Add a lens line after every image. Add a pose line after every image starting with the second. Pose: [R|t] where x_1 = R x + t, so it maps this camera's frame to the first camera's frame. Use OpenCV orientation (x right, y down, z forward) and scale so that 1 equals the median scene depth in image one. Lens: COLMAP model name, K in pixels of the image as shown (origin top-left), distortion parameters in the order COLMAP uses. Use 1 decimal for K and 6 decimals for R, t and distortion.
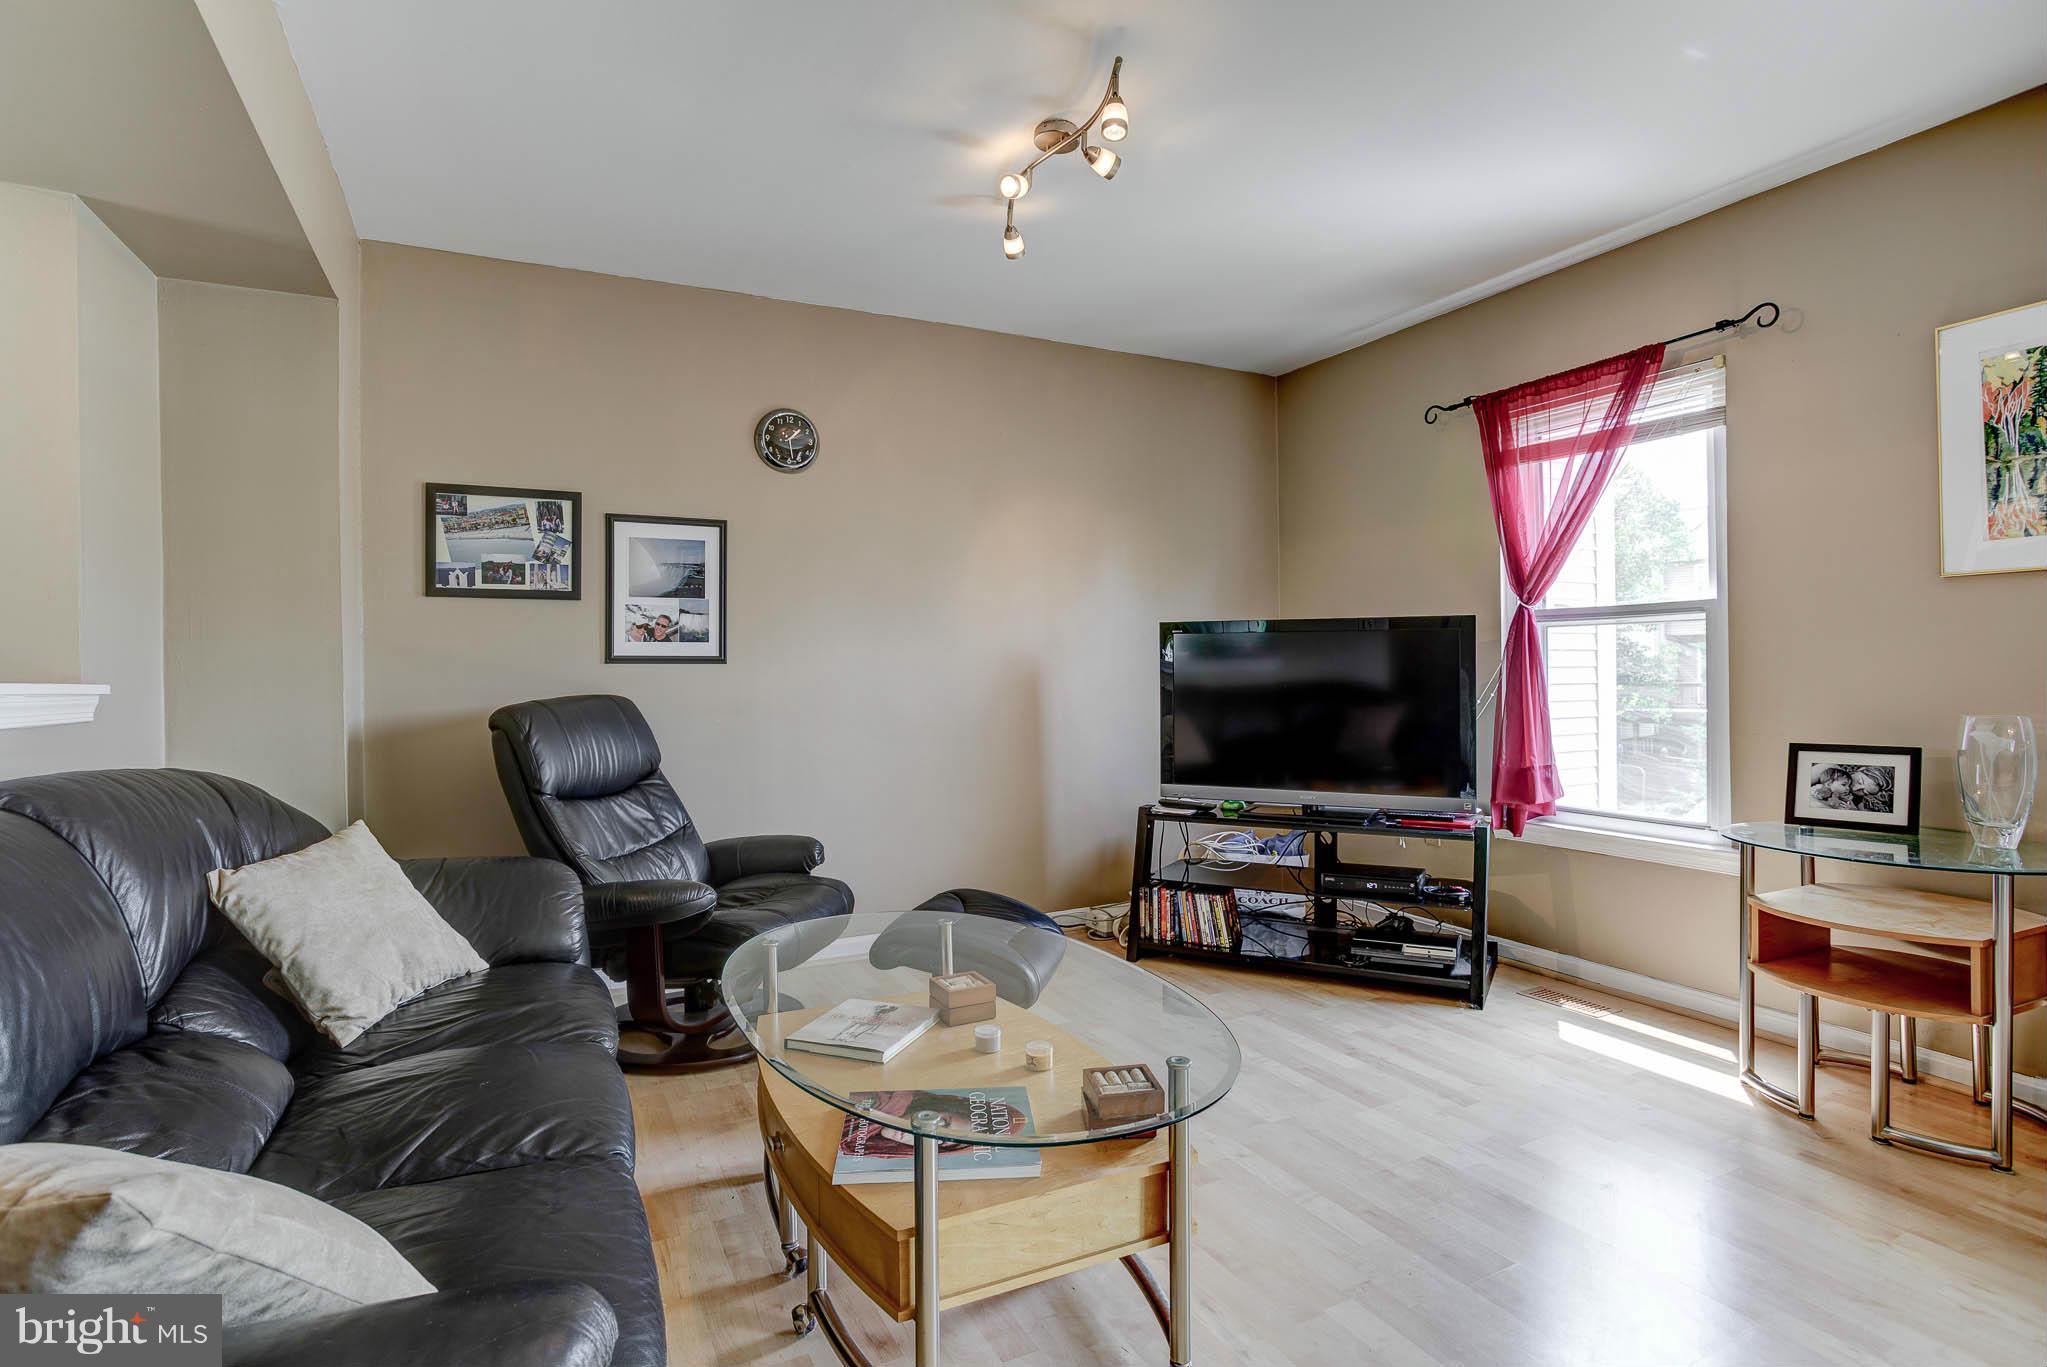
lens RADIAL K [[1057.0, 0, 1014.6], [0, 1057.0, 675.7], [0, 0, 1]] dist [-0.000736, 0.000936]
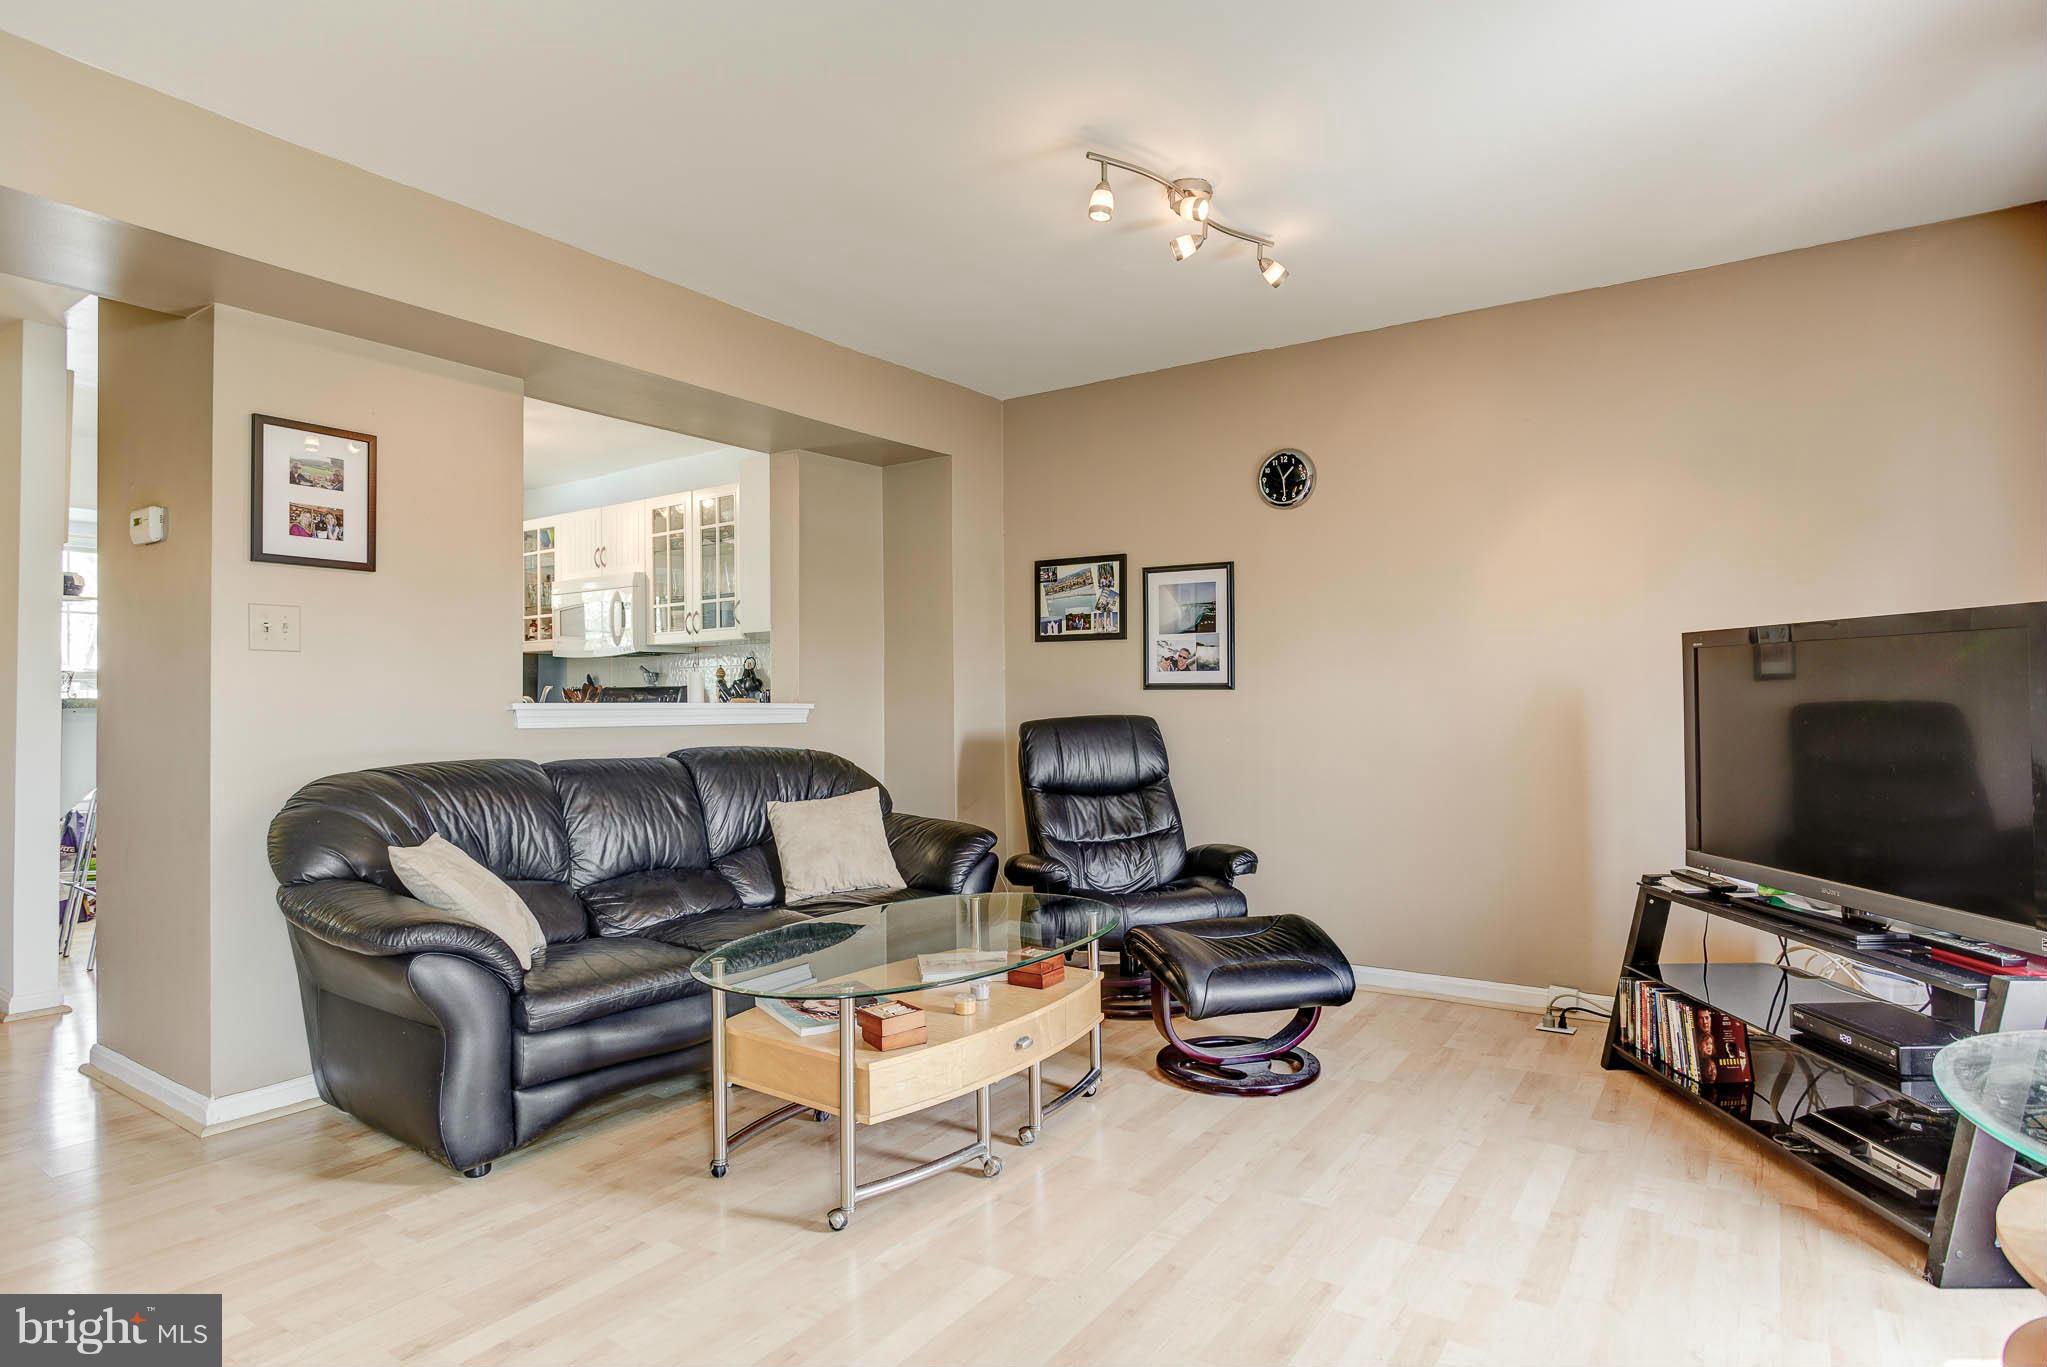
lens RADIAL K [[1121.2, 0, 1019.9], [0, 1121.2, 691.0], [0, 0, 1]] dist [-0.004315, 0.006441]
pose [[0.498058, 0.003211, -0.867138, 0.684027], [-0.003239, 0.999993, 0.001842, -0.012024], [0.867138, 0.001891, 0.498065, 0.227706]]
